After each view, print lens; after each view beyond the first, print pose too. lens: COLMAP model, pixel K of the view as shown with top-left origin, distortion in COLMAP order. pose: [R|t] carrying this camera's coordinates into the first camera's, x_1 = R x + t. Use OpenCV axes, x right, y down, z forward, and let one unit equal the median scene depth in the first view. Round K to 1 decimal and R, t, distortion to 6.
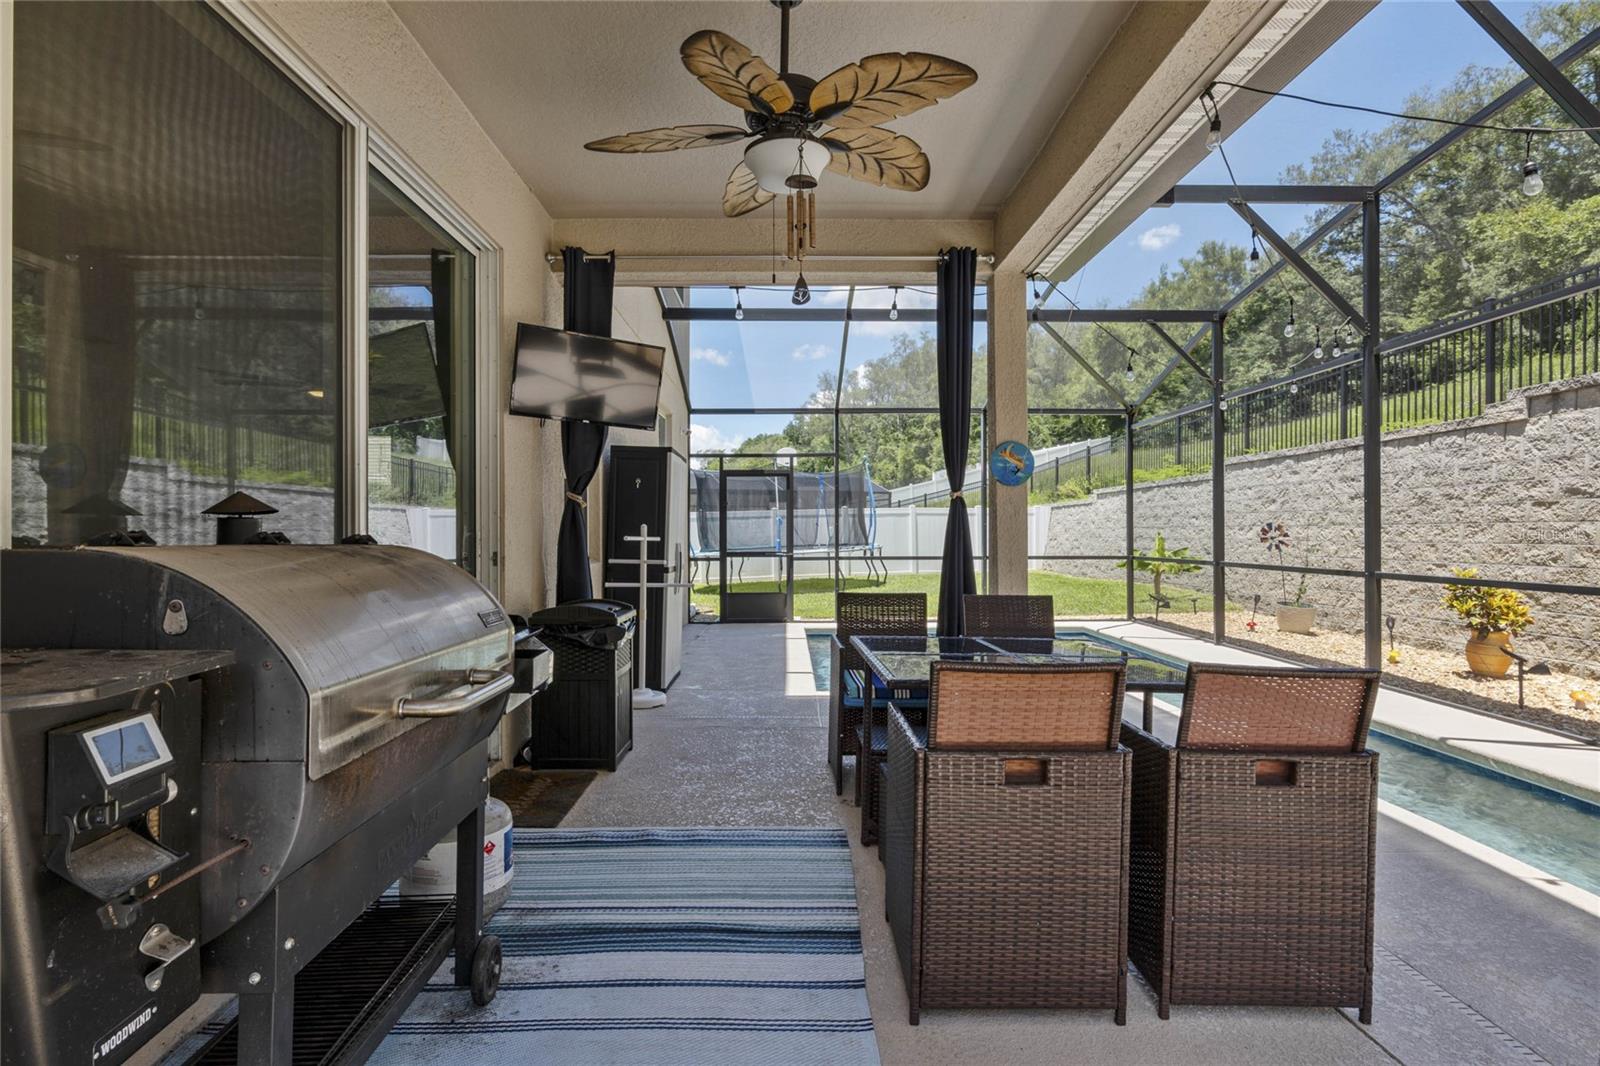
lens RADIAL K [[793.0, 0, 805.7], [0, 793.0, 531.2], [0, 0, 1]] dist [-0.004088, -0.000537]
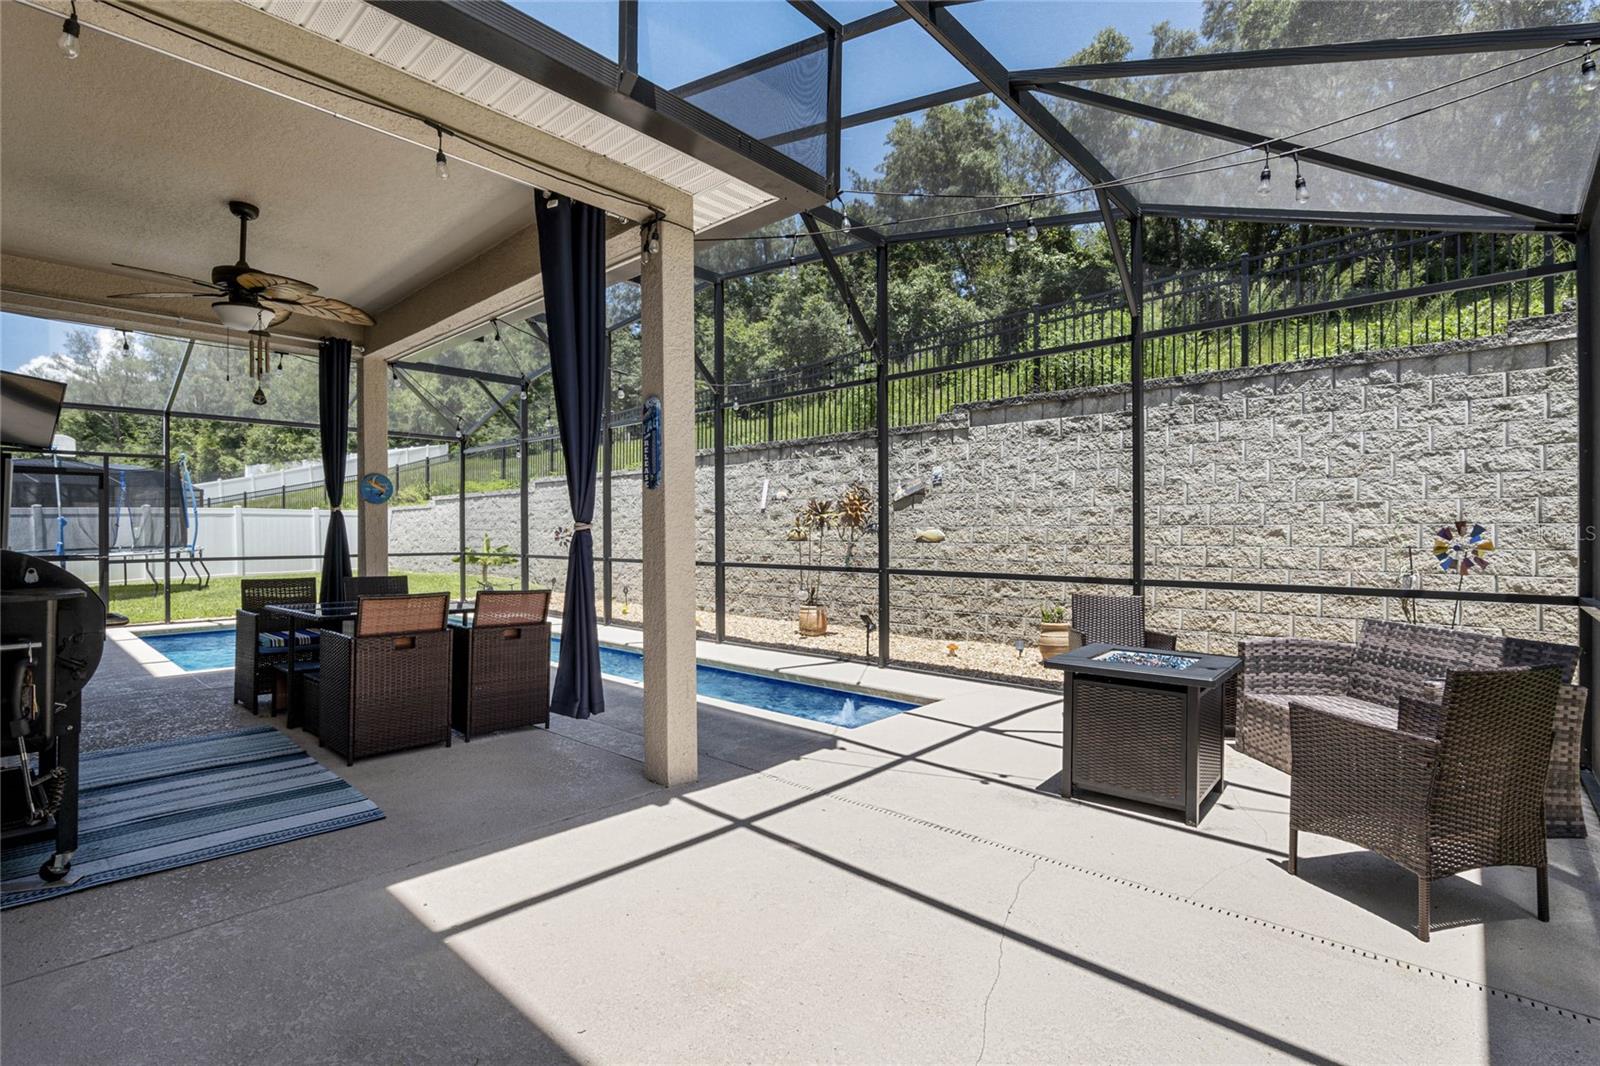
lens RADIAL K [[740.5, 0, 799.4], [0, 740.5, 534.7], [0, 0, 1]] dist [-0.021176, 0.003830]
pose [[0.688169, -0.002077, 0.725548, -0.059907], [-0.001154, 0.999992, 0.003957, -0.001795], [-0.725550, -0.003560, 0.688160, -0.160235]]
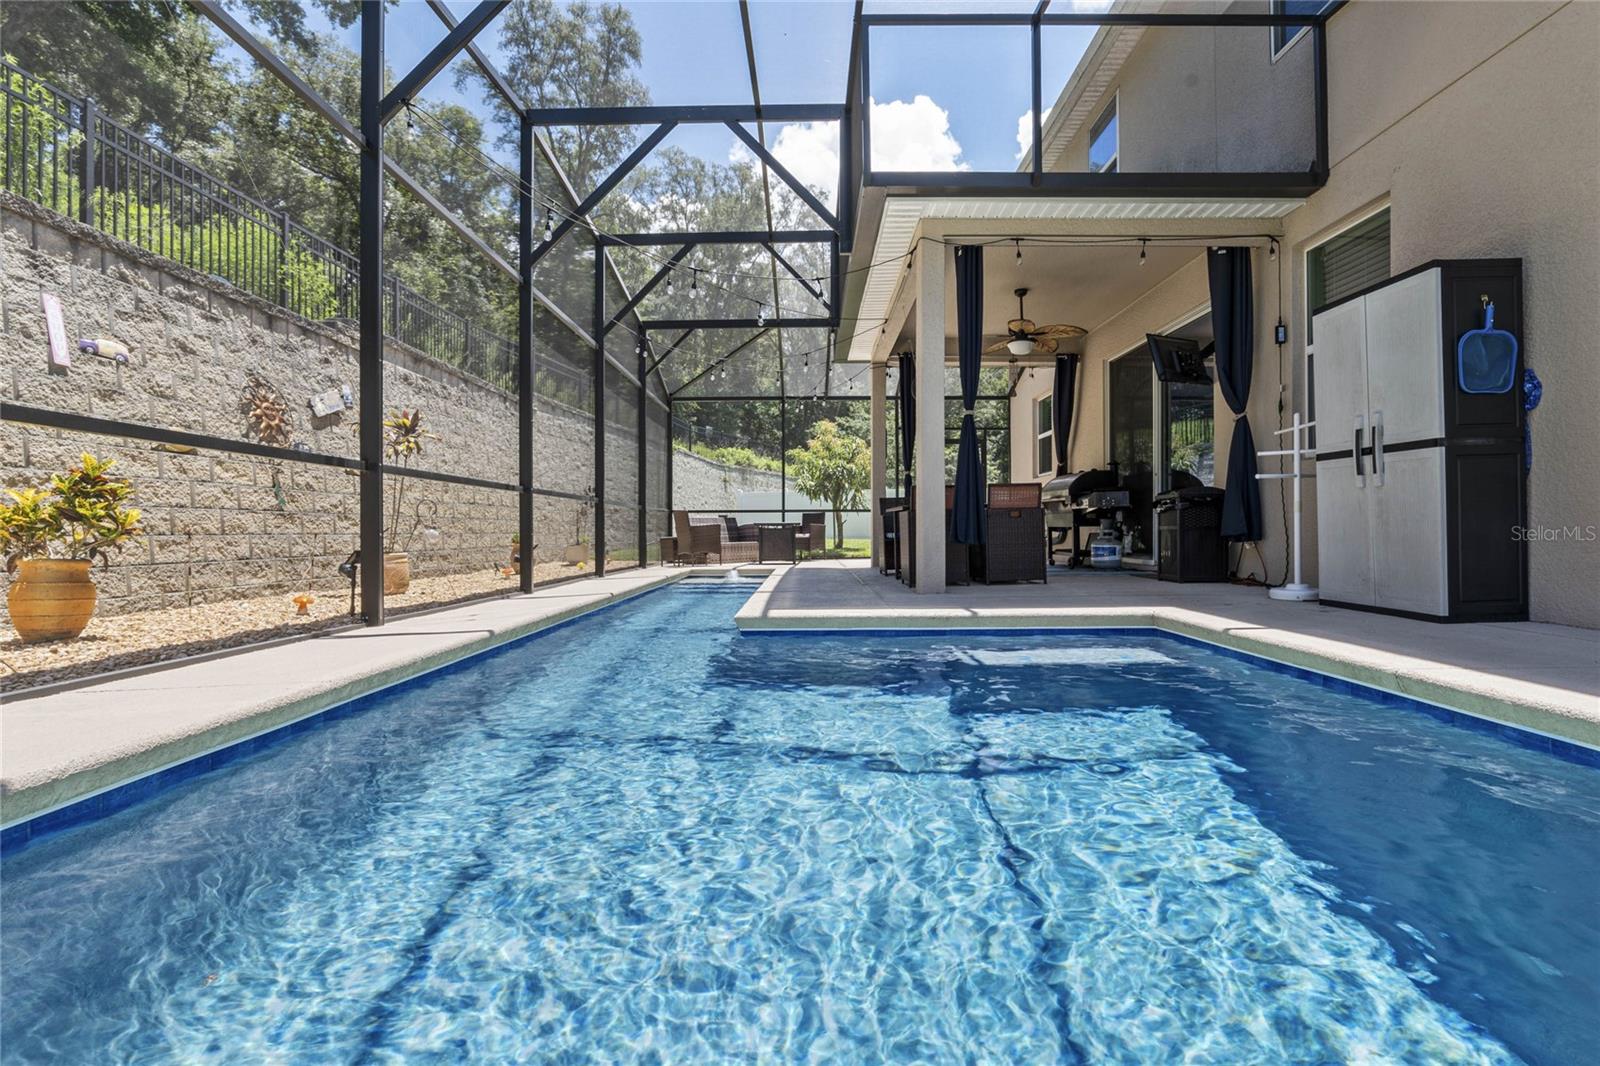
lens RADIAL K [[740.5, 0, 805.0], [0, 740.5, 526.6], [0, 0, 1]] dist [-0.021176, 0.003830]
pose [[-0.999855, -0.002724, 0.016798, 0.374960], [-0.002860, 0.999963, -0.008058, 0.103943], [-0.016775, -0.008105, -0.999826, 1.731227]]
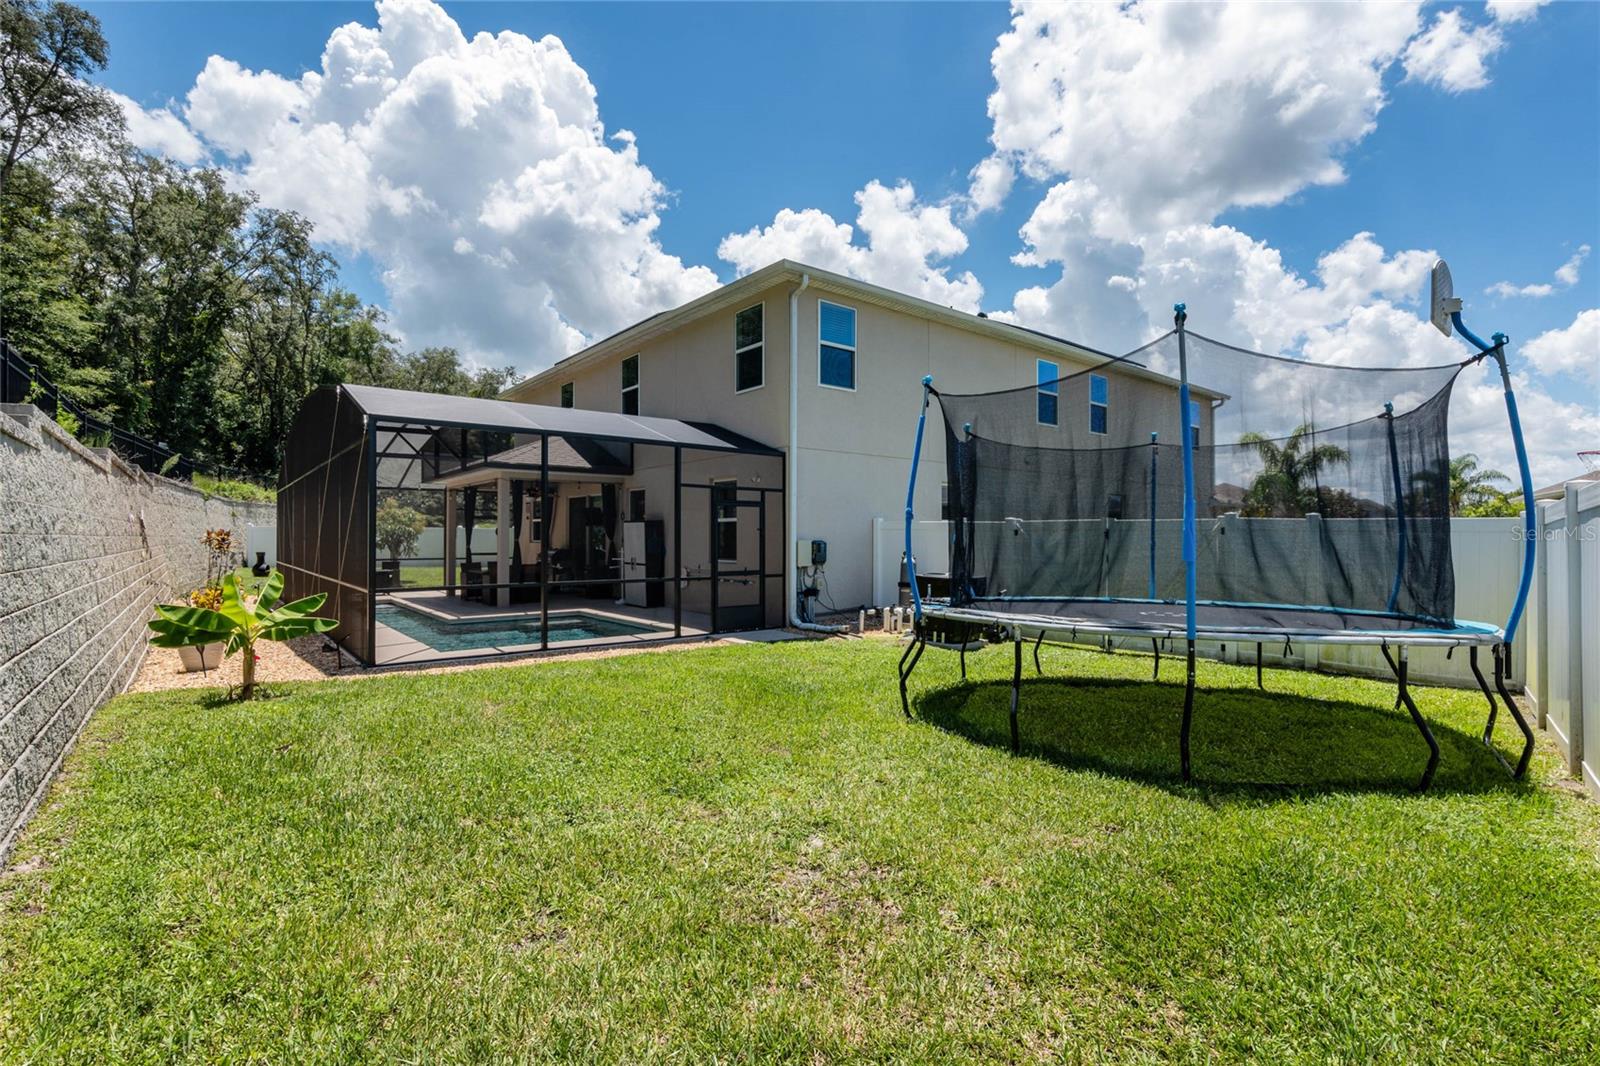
lens RADIAL K [[740.5, 0, 801.7], [0, 740.5, 534.5], [0, 0, 1]] dist [-0.021176, 0.003830]
pose [[-0.784081, -0.006635, -0.620622, 0.858330], [-0.002509, 0.999969, -0.007520, -0.019270], [0.620653, -0.004339, -0.784073, 3.032467]]
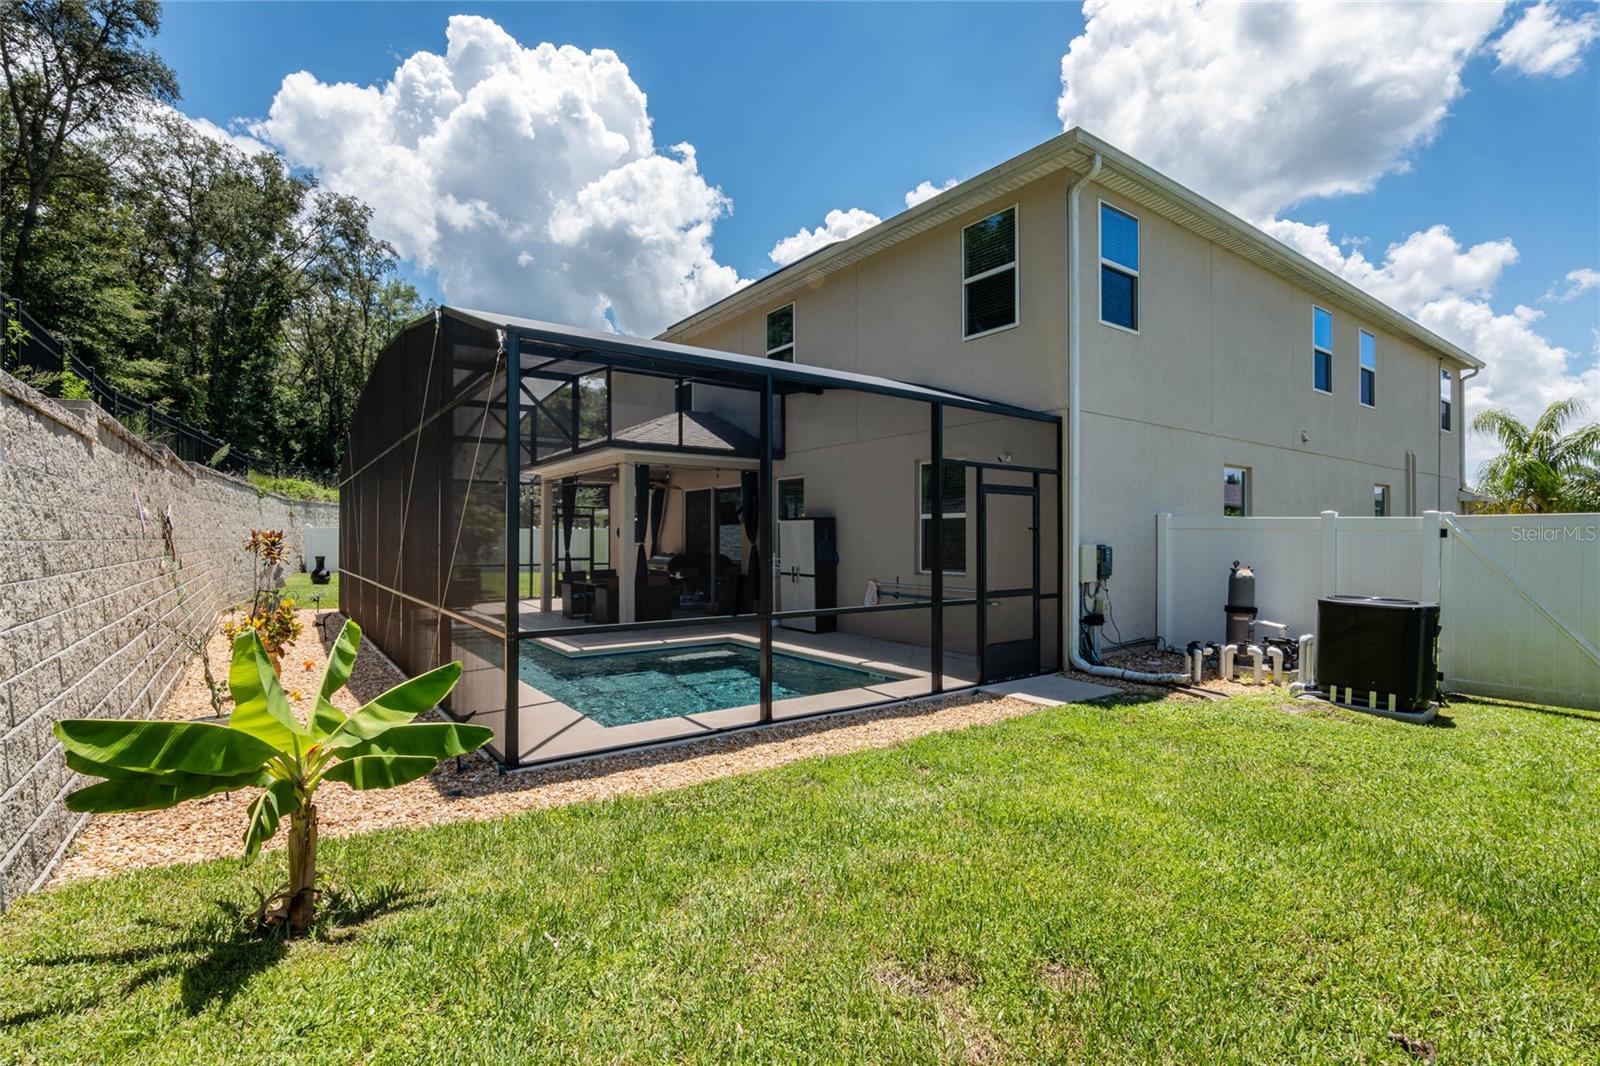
lens RADIAL K [[740.5, 0, 803.9], [0, 740.5, 535.5], [0, 0, 1]] dist [-0.021176, 0.003830]
pose [[-0.815521, -0.006436, -0.578692, 0.842235], [-0.002364, 0.999967, -0.007789, -0.022593], [0.578723, -0.004985, -0.815509, 2.444302]]
